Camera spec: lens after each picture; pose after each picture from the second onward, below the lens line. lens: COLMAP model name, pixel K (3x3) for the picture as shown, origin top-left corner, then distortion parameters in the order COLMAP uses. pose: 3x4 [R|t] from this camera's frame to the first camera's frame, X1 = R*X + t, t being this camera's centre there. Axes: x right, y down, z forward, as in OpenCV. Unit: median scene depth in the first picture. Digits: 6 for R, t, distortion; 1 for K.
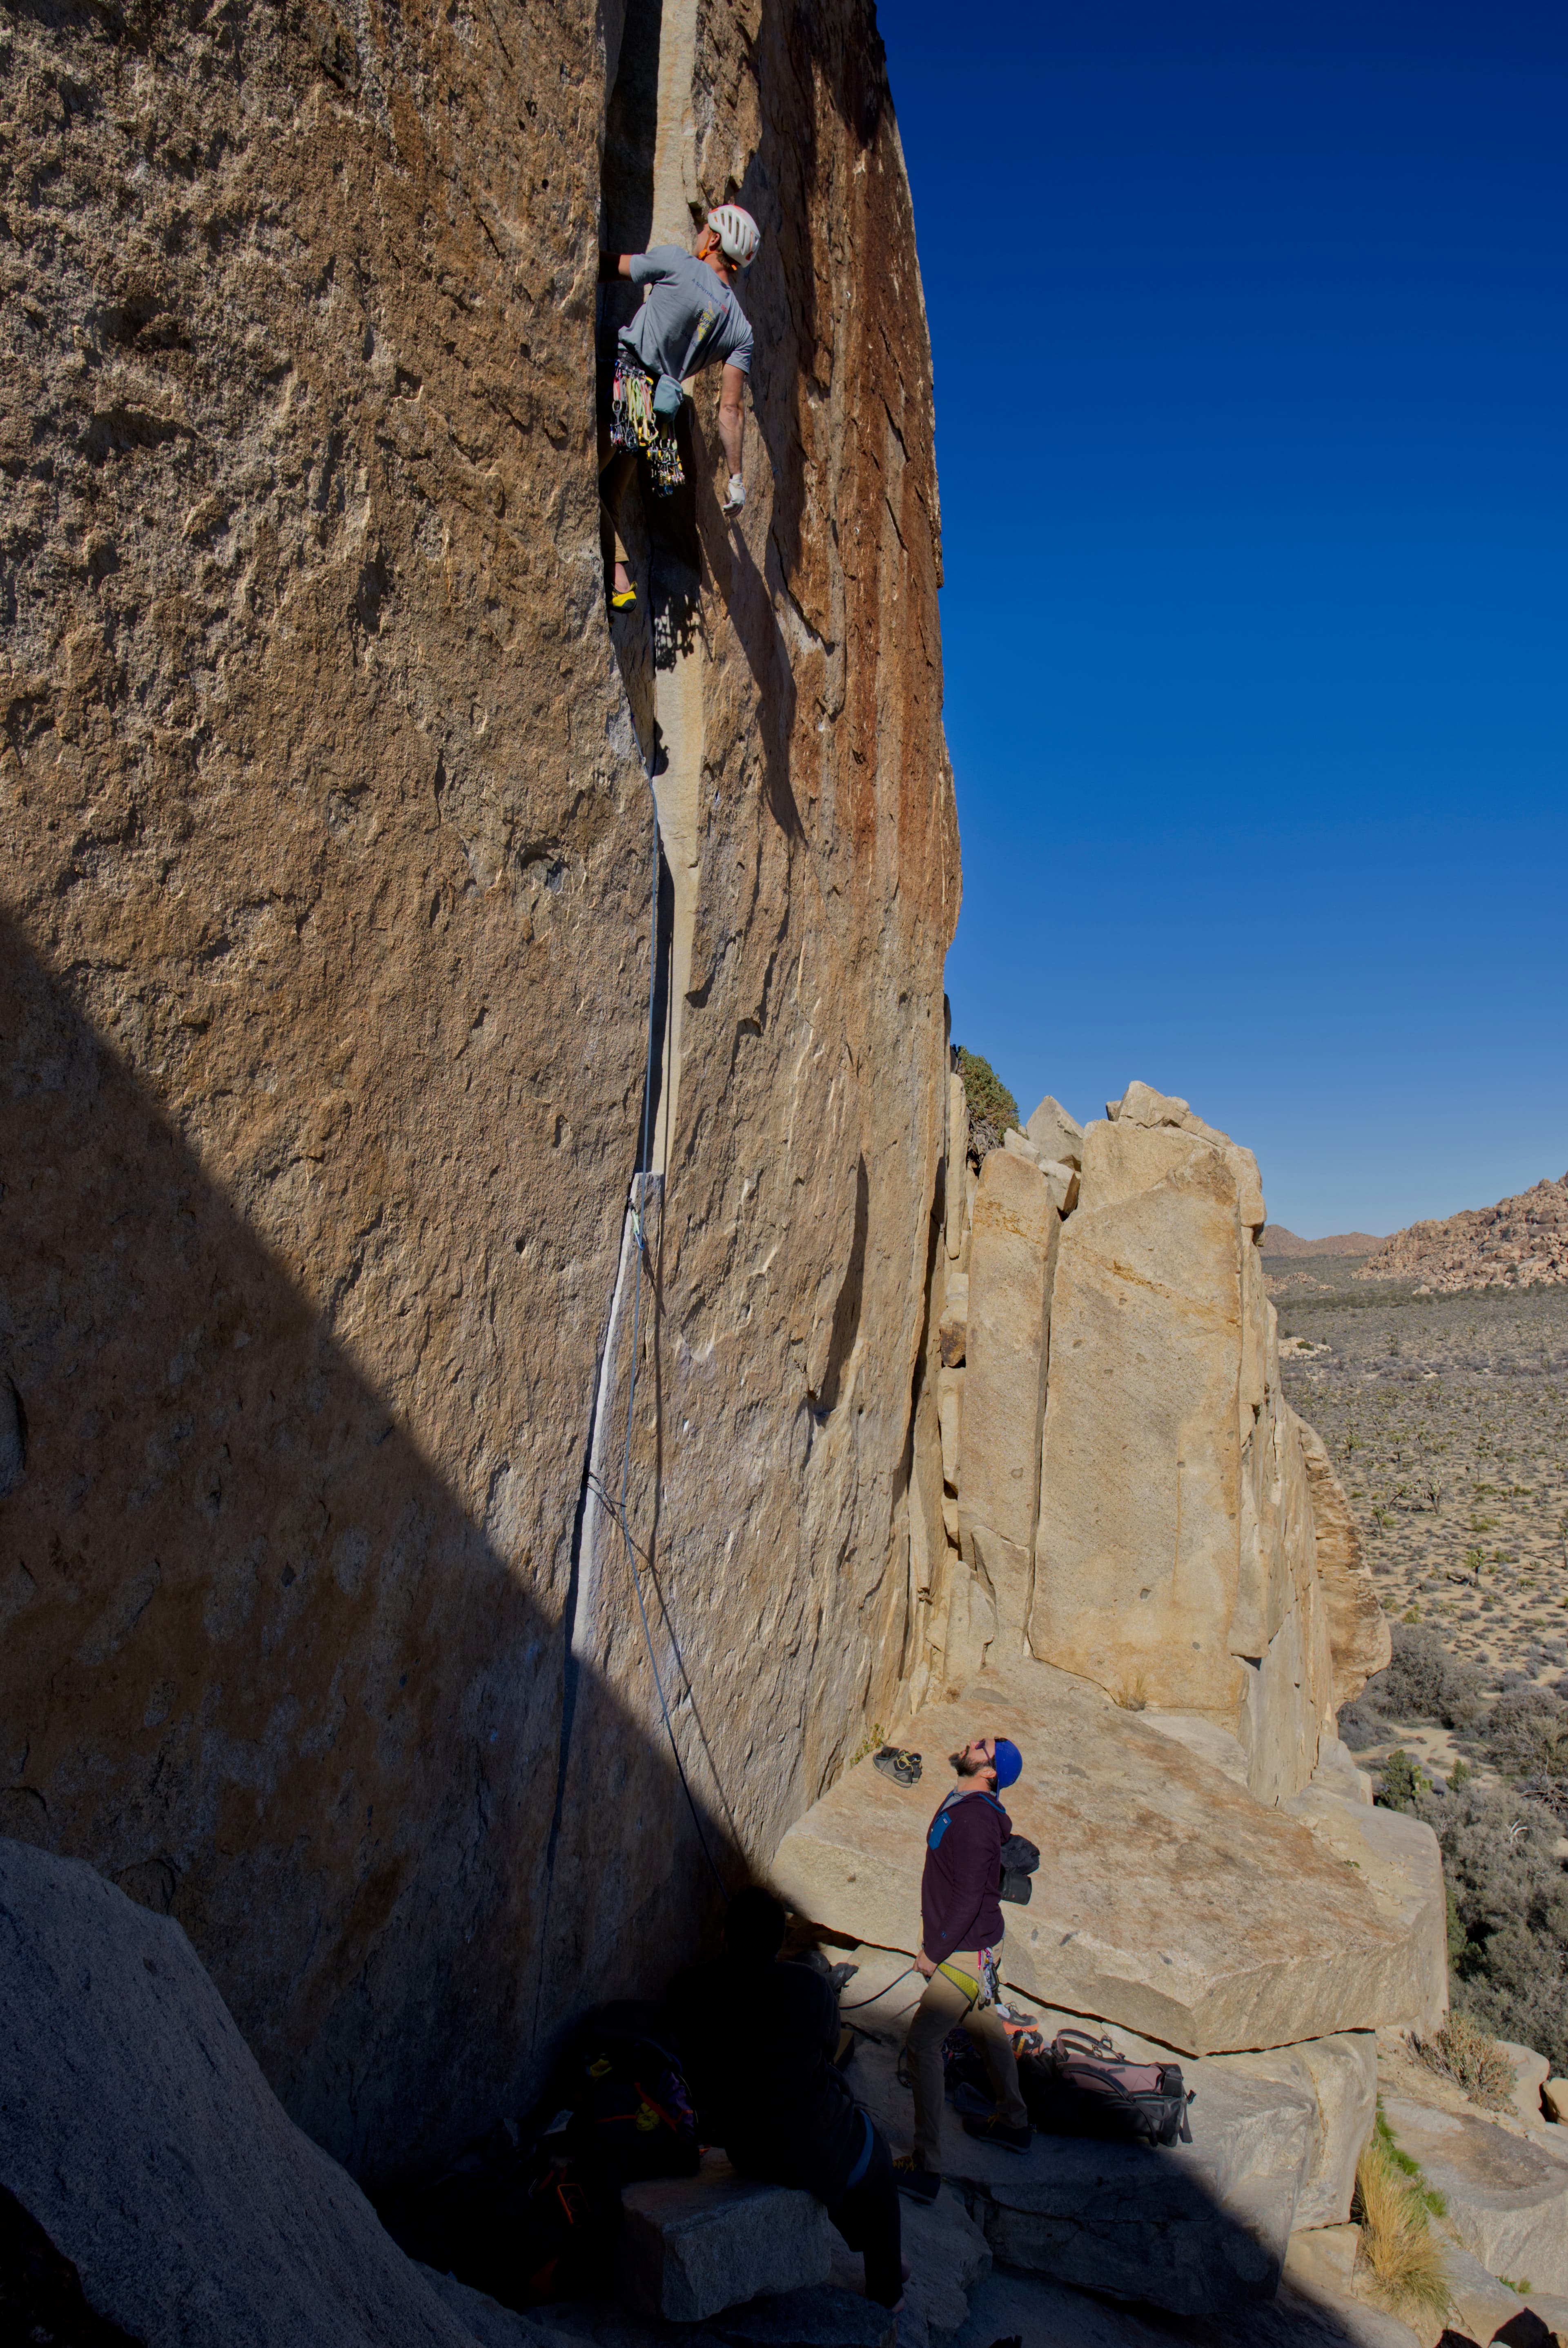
lens RADIAL K [[1459.7, 0, 778.0], [0, 1459.7, 1213.5], [0, 0, 1]] dist [-0.022651, 0.007177]
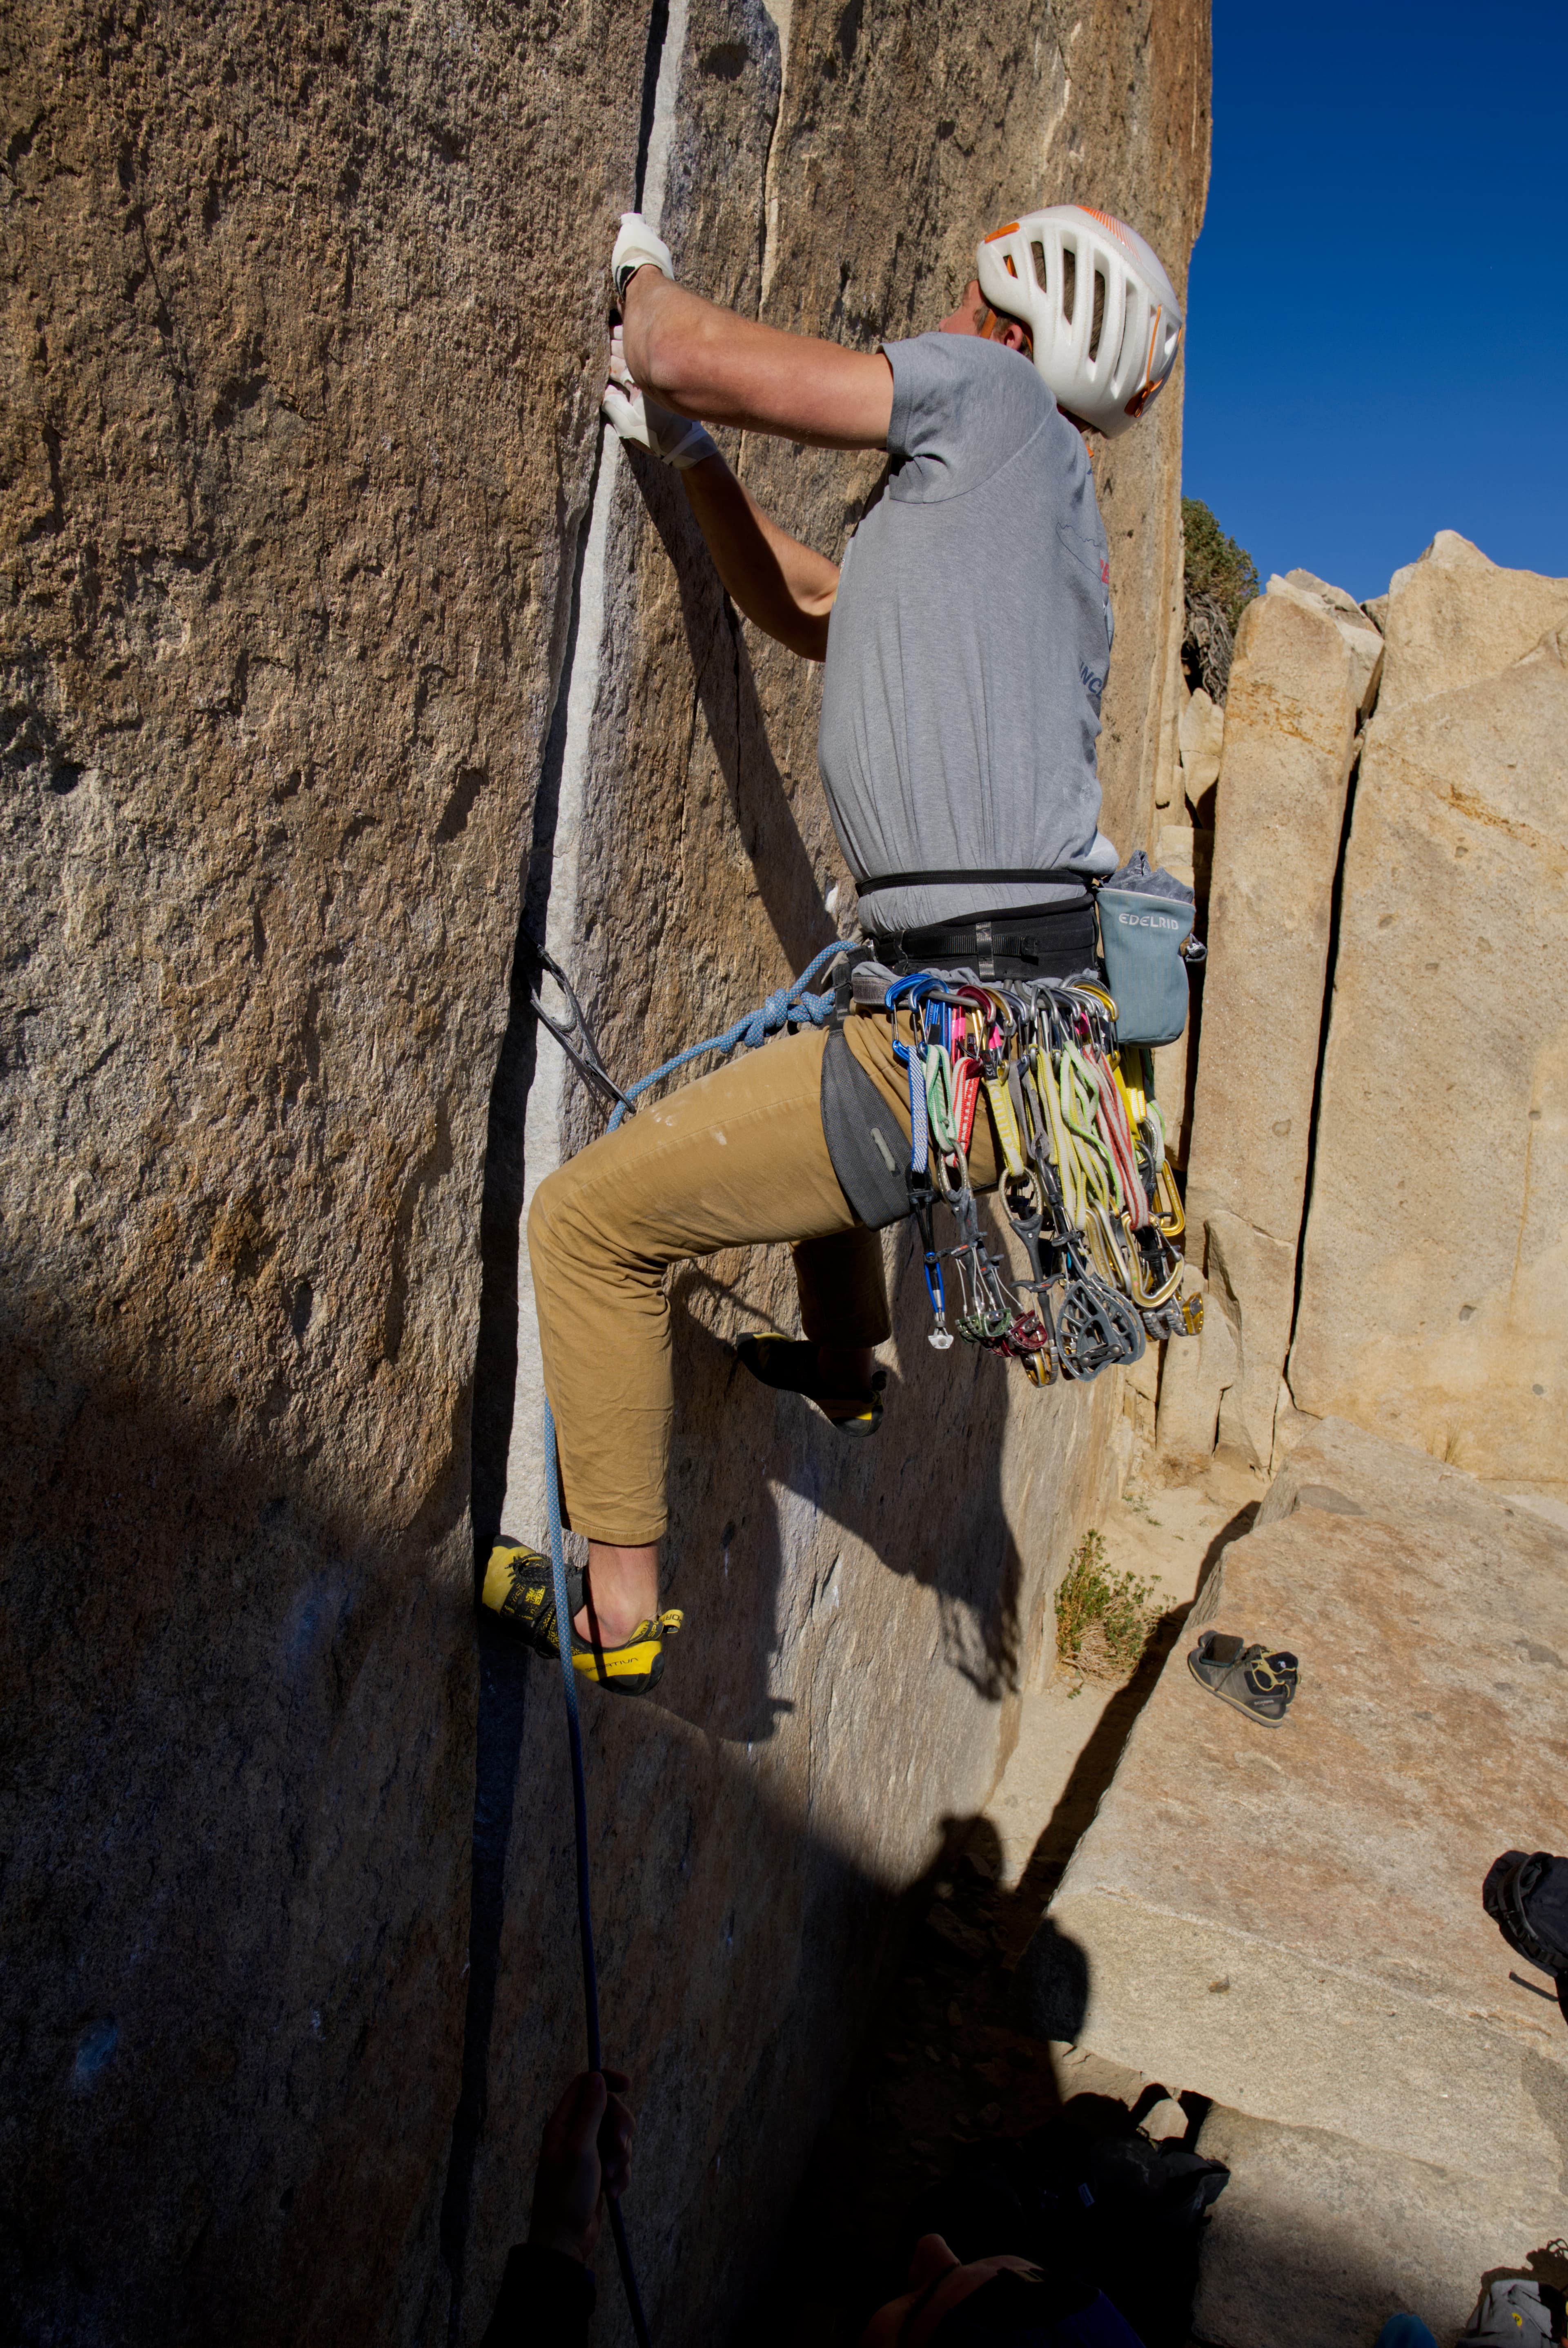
lens RADIAL K [[1660.3, 0, 797.1], [0, 1660.3, 1169.9], [0, 0, 1]] dist [-0.011474, 0.014044]
pose [[0.999788, -0.005740, -0.019795, -0.031857], [0.009099, 0.984699, 0.174026, 0.069367], [0.018493, -0.174169, 0.984542, 0.286931]]
